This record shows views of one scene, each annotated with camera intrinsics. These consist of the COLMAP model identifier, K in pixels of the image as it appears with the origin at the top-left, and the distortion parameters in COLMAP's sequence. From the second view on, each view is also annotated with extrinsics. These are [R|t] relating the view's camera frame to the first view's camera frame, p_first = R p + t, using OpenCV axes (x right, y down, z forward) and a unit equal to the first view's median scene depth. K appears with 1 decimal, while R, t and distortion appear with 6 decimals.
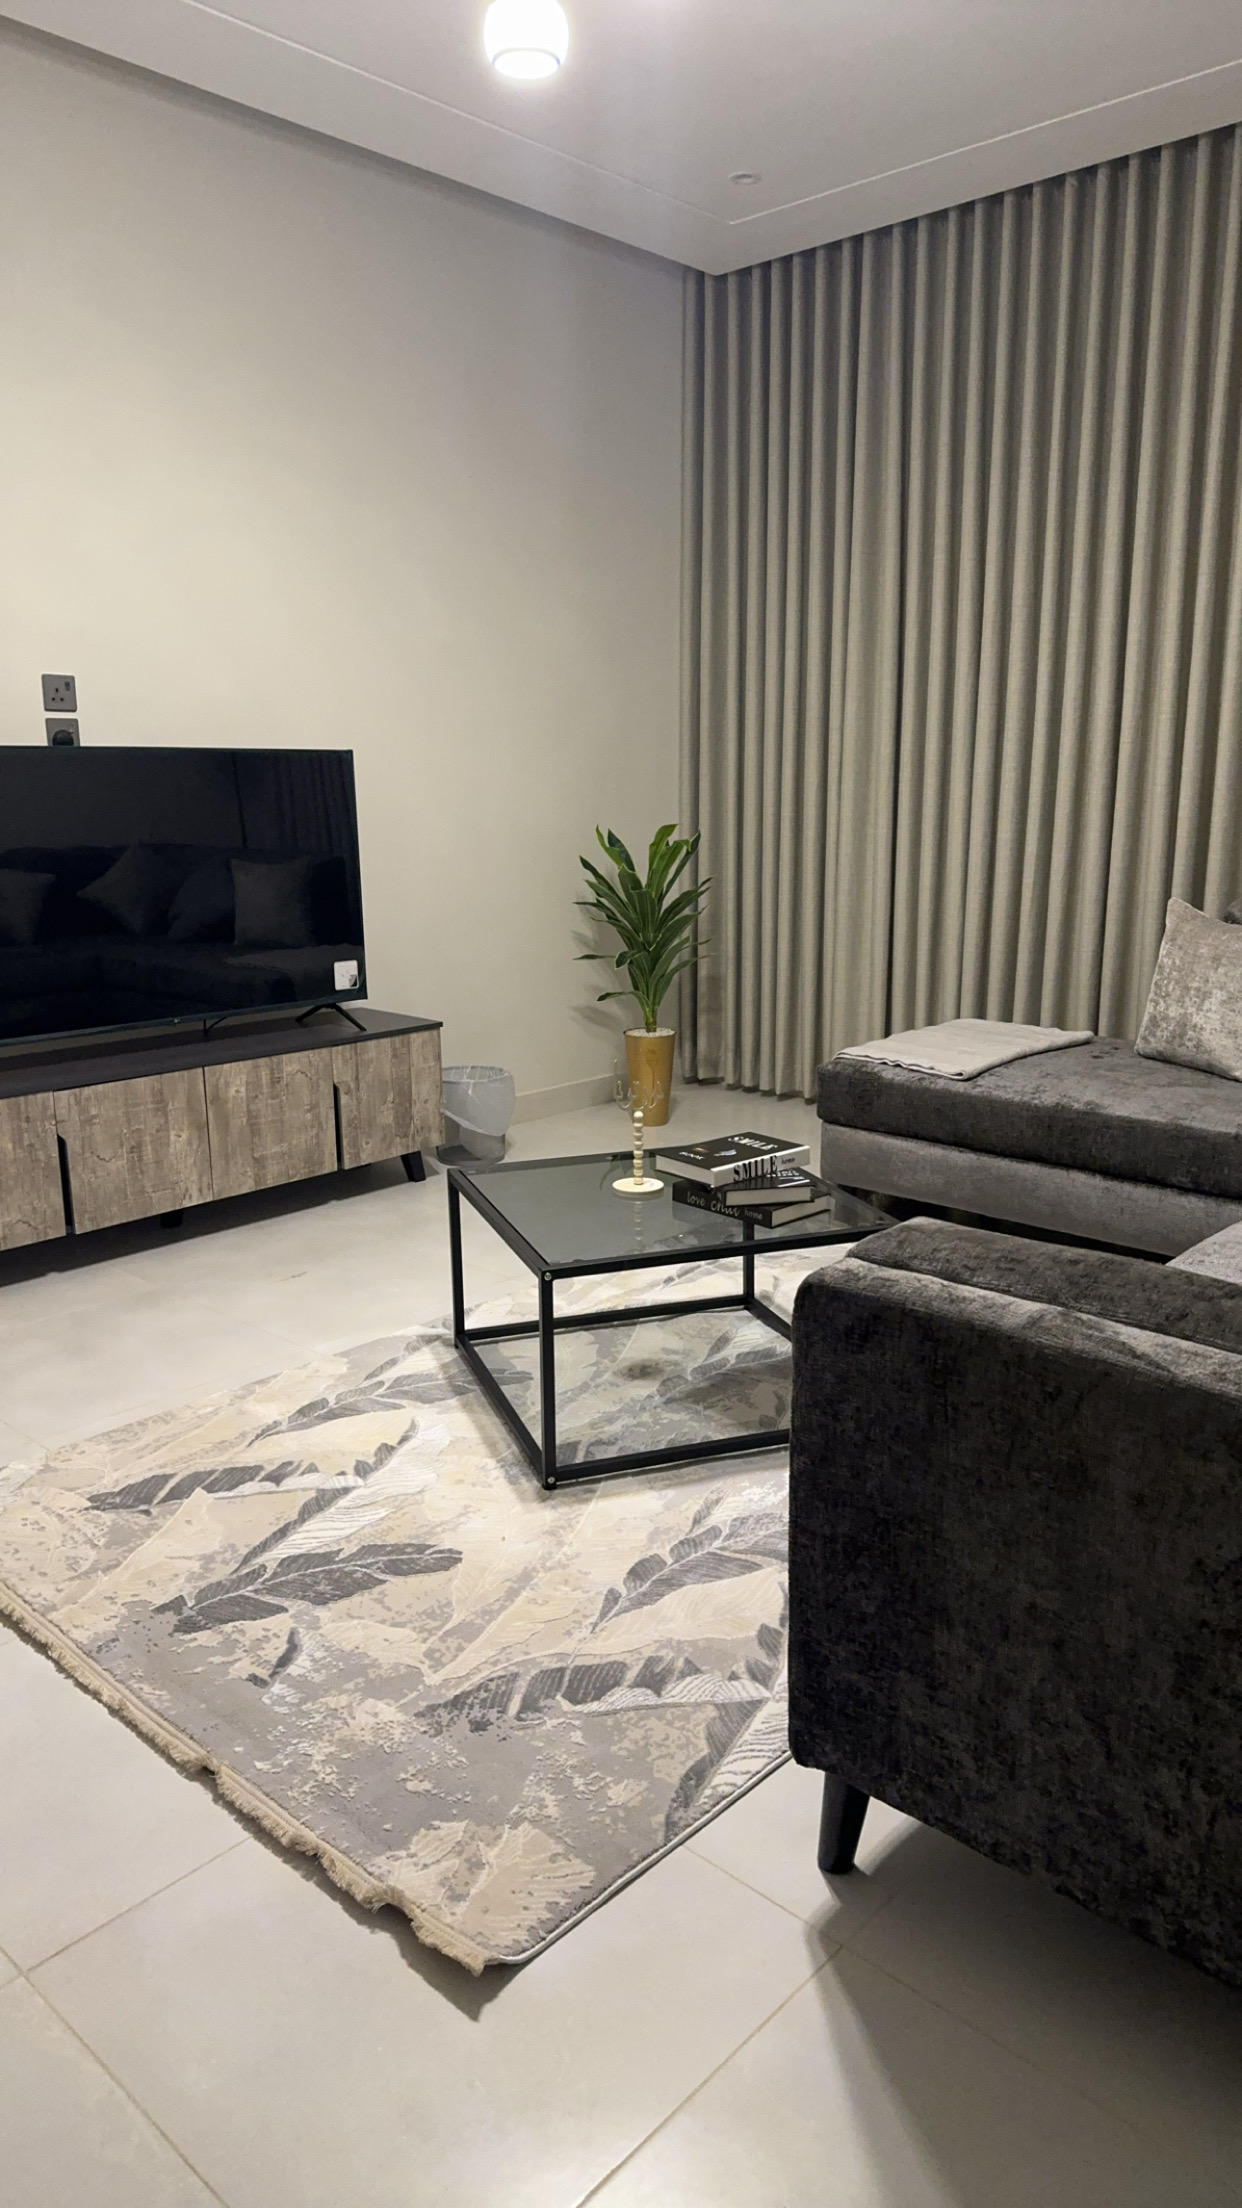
lens RADIAL K [[1487.5, 0, 621.0], [0, 1487.5, 1104.0], [0, 0, 1]] dist [0.036112, -0.001726]
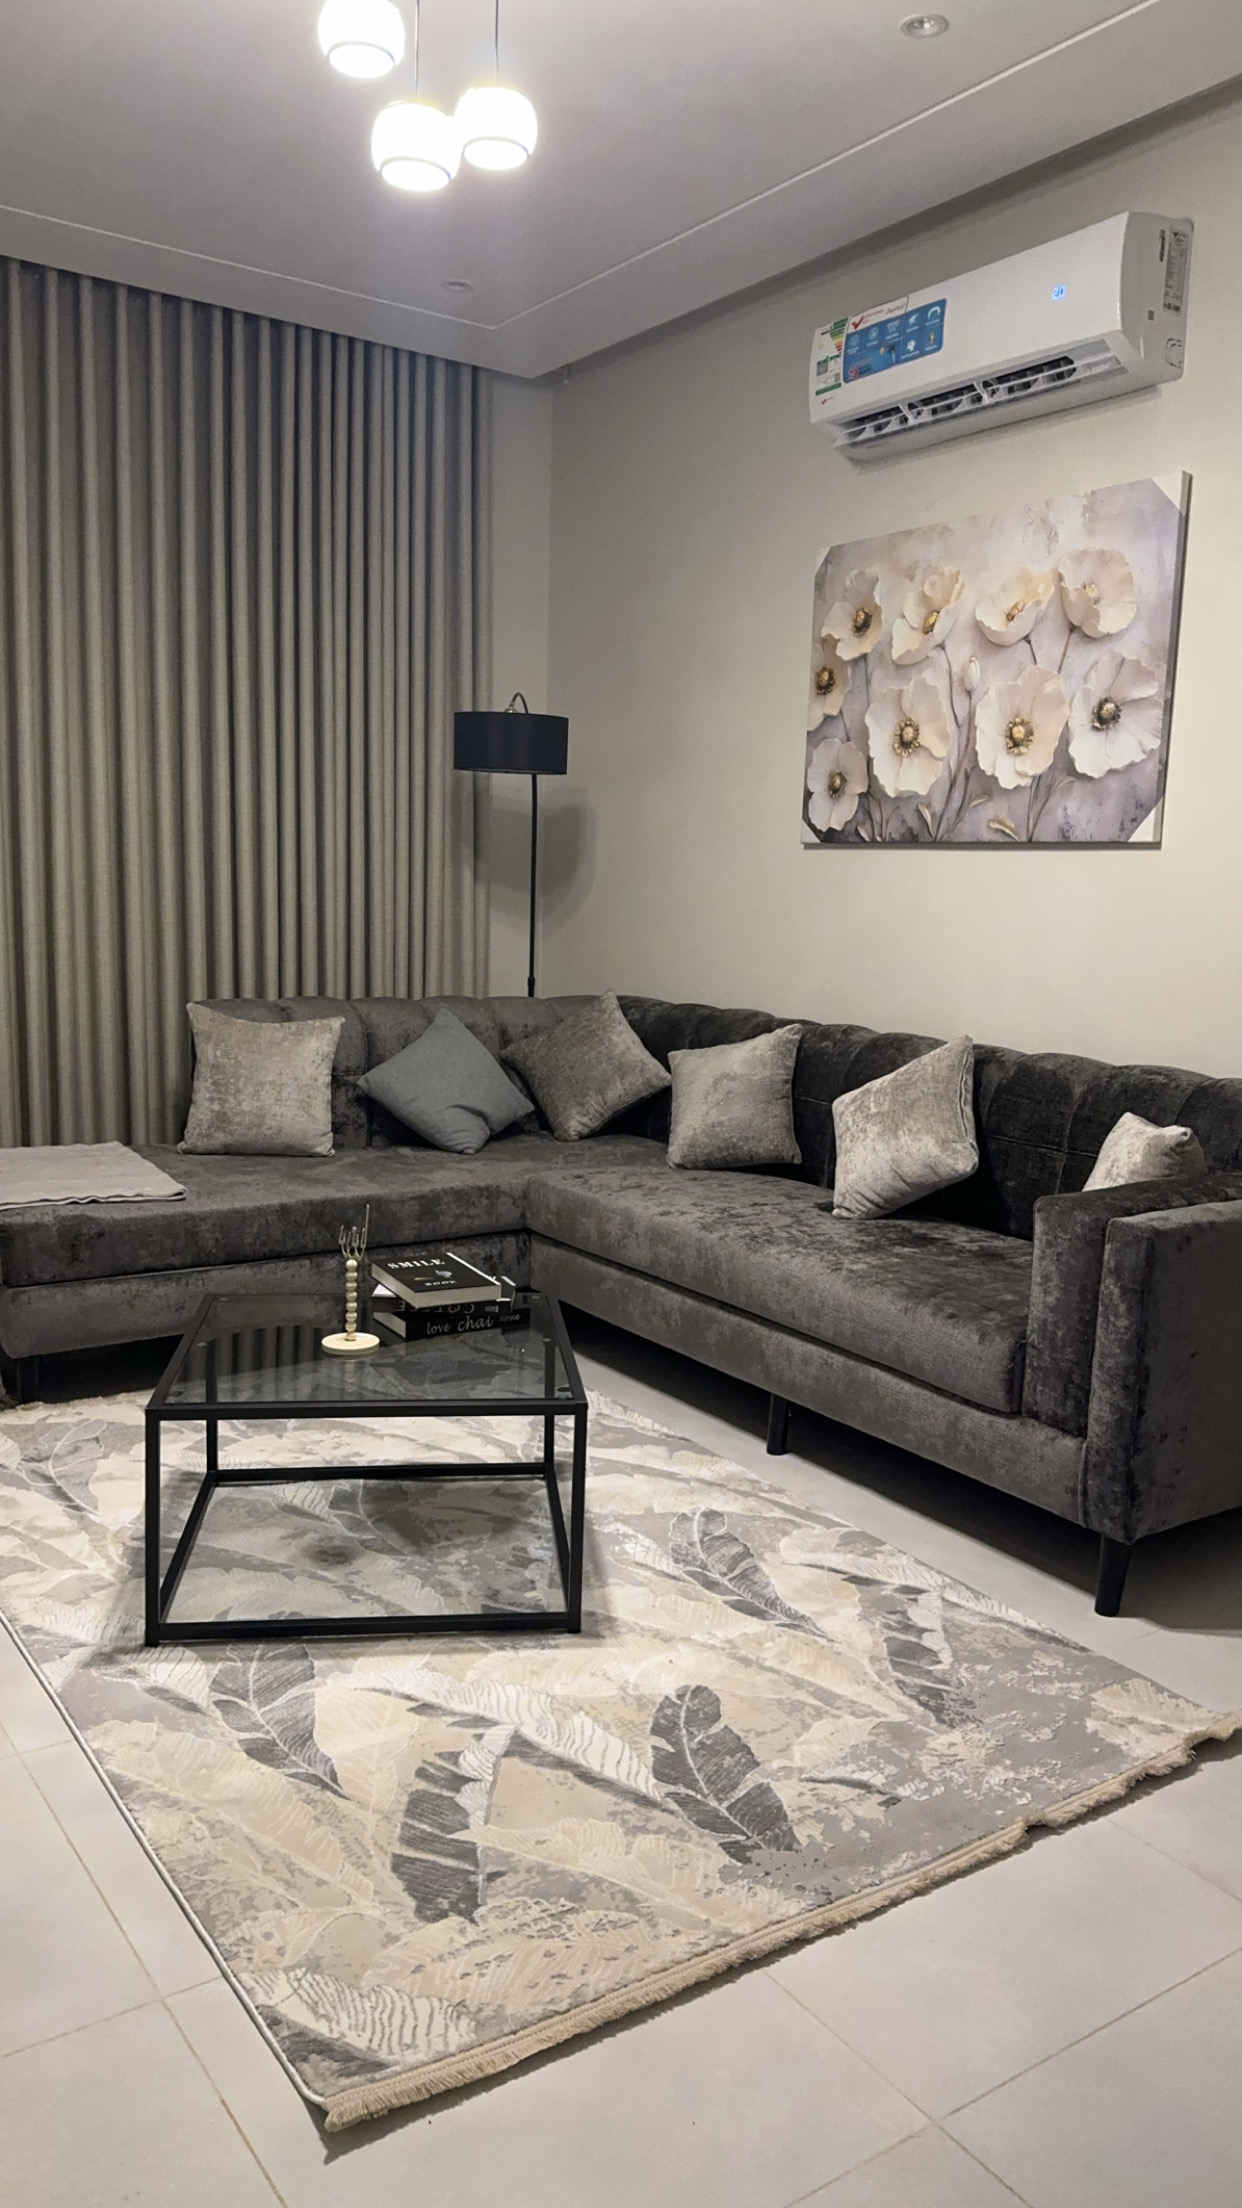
lens RADIAL K [[1644.7, 0, 621.0], [0, 1644.7, 1104.0], [0, 0, 1]] dist [0.062206, -0.087226]
pose [[0.212929, -0.122559, 0.969351, -1.135907], [0.186922, 0.978887, 0.082705, -0.174361], [-0.959021, 0.163583, 0.231342, 0.730830]]
